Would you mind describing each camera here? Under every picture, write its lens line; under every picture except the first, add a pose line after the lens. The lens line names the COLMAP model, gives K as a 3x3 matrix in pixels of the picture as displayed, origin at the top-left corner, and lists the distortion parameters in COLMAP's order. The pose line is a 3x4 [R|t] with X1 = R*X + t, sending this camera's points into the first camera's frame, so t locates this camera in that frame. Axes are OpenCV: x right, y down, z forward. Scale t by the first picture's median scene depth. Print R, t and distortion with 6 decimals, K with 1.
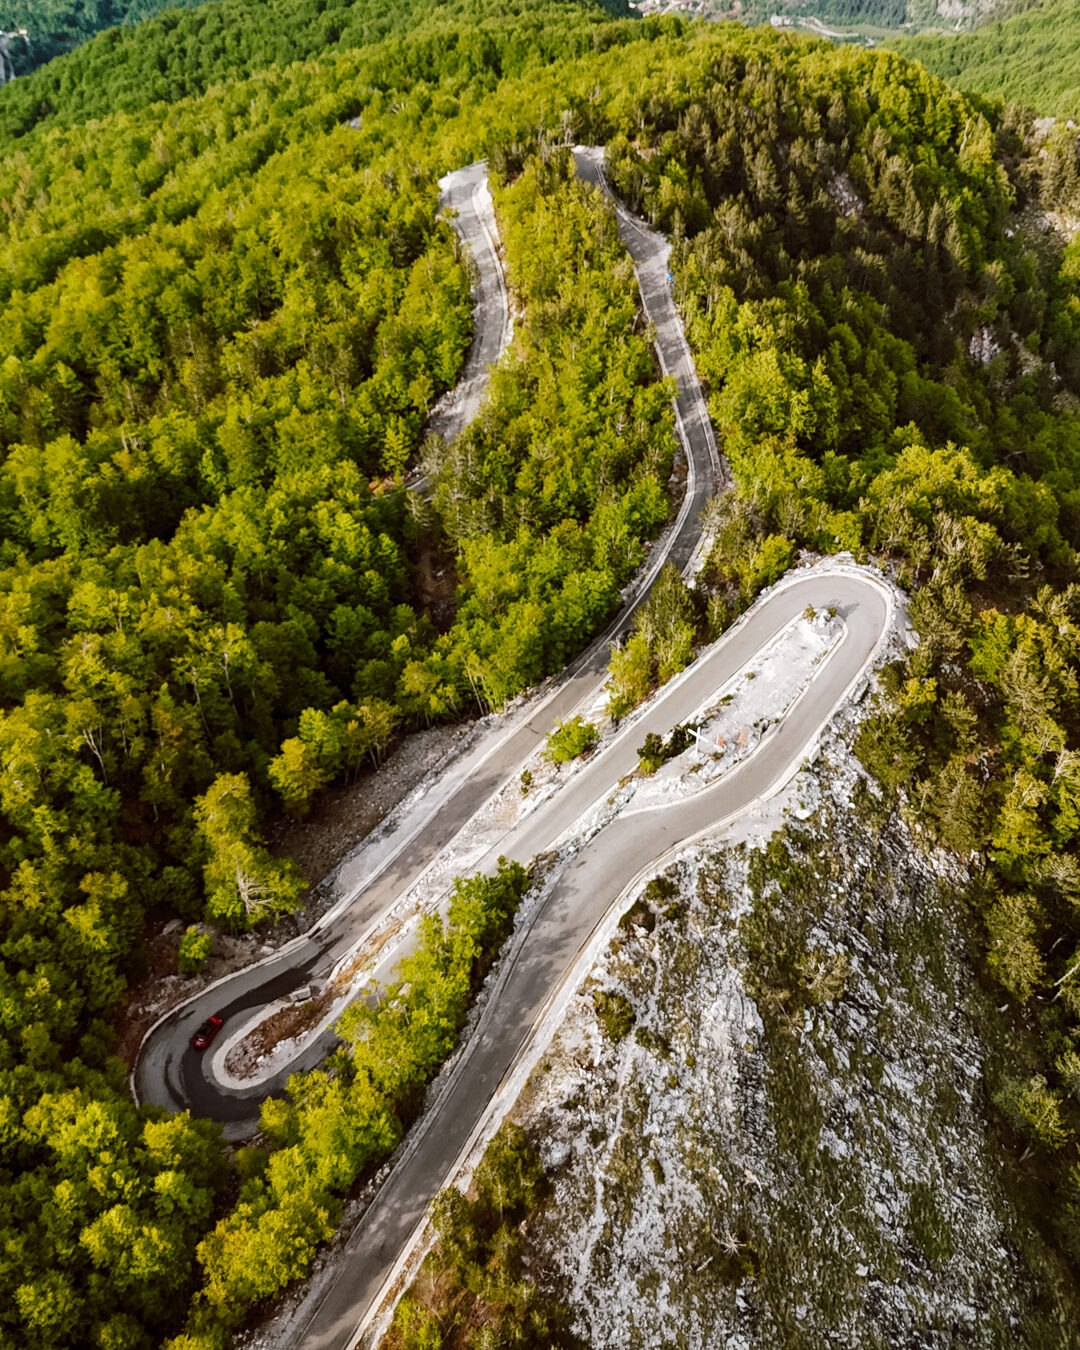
lens RADIAL K [[1468.8, 0, 540.0], [0, 1468.8, 675.0], [0, 0, 1]] dist [0.066275, -0.026751]
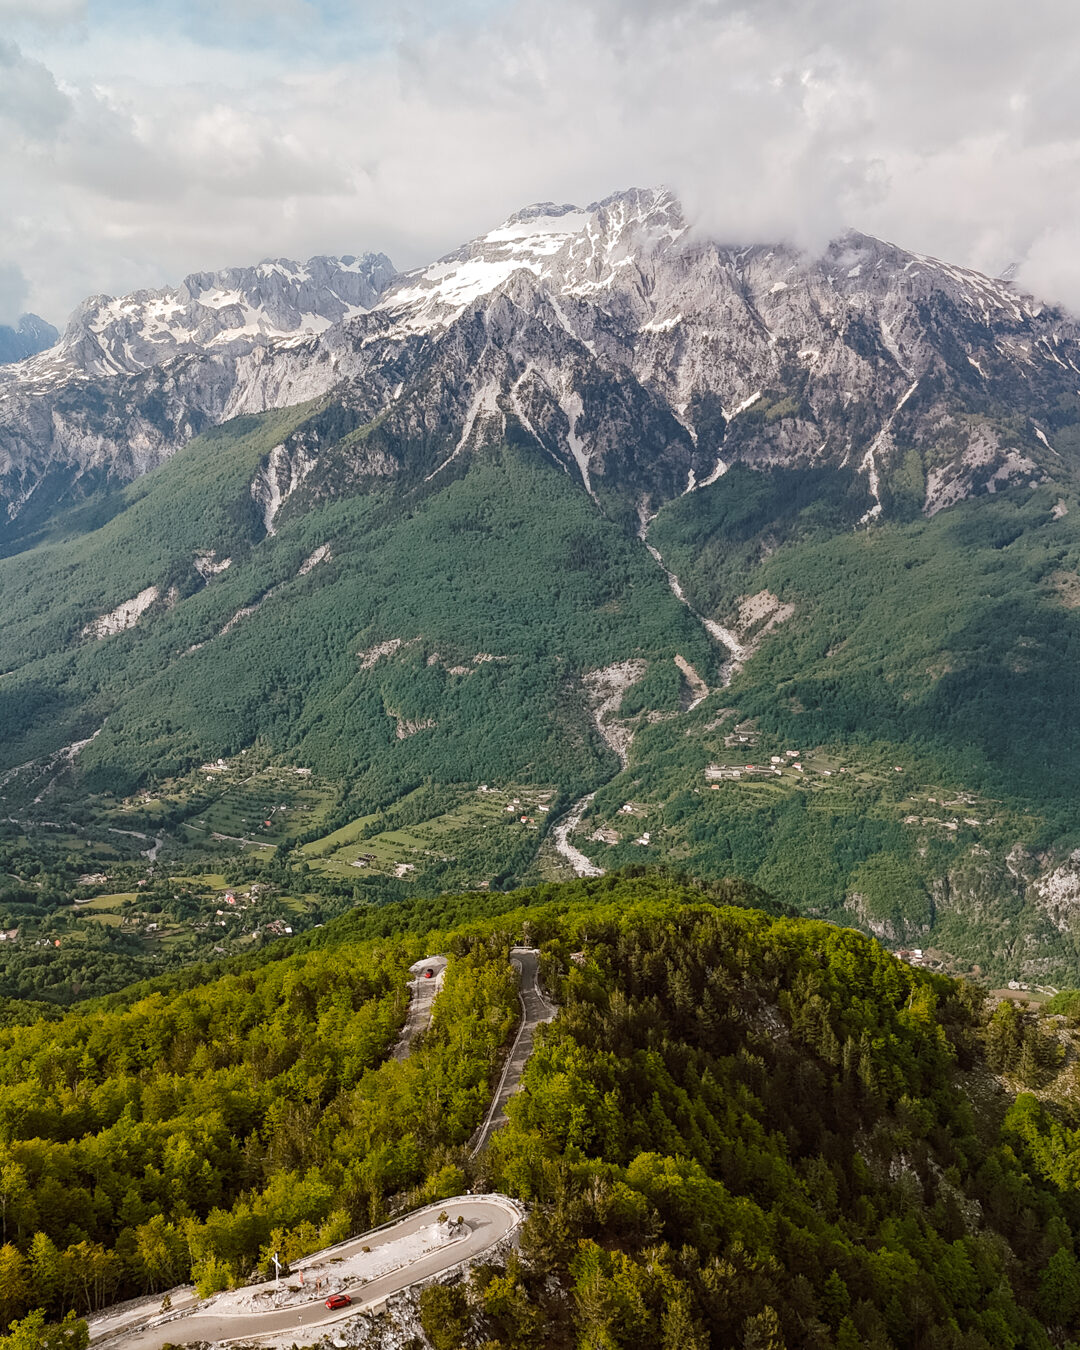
lens RADIAL K [[1468.8, 0, 540.0], [0, 1468.8, 675.0], [0, 0, 1]] dist [0.066275, -0.026751]
pose [[0.970822, 0.048807, -0.234781, 0.283675], [-0.175871, 0.810478, -0.558744, 0.143924], [0.163014, 0.583732, 0.795414, -0.134514]]
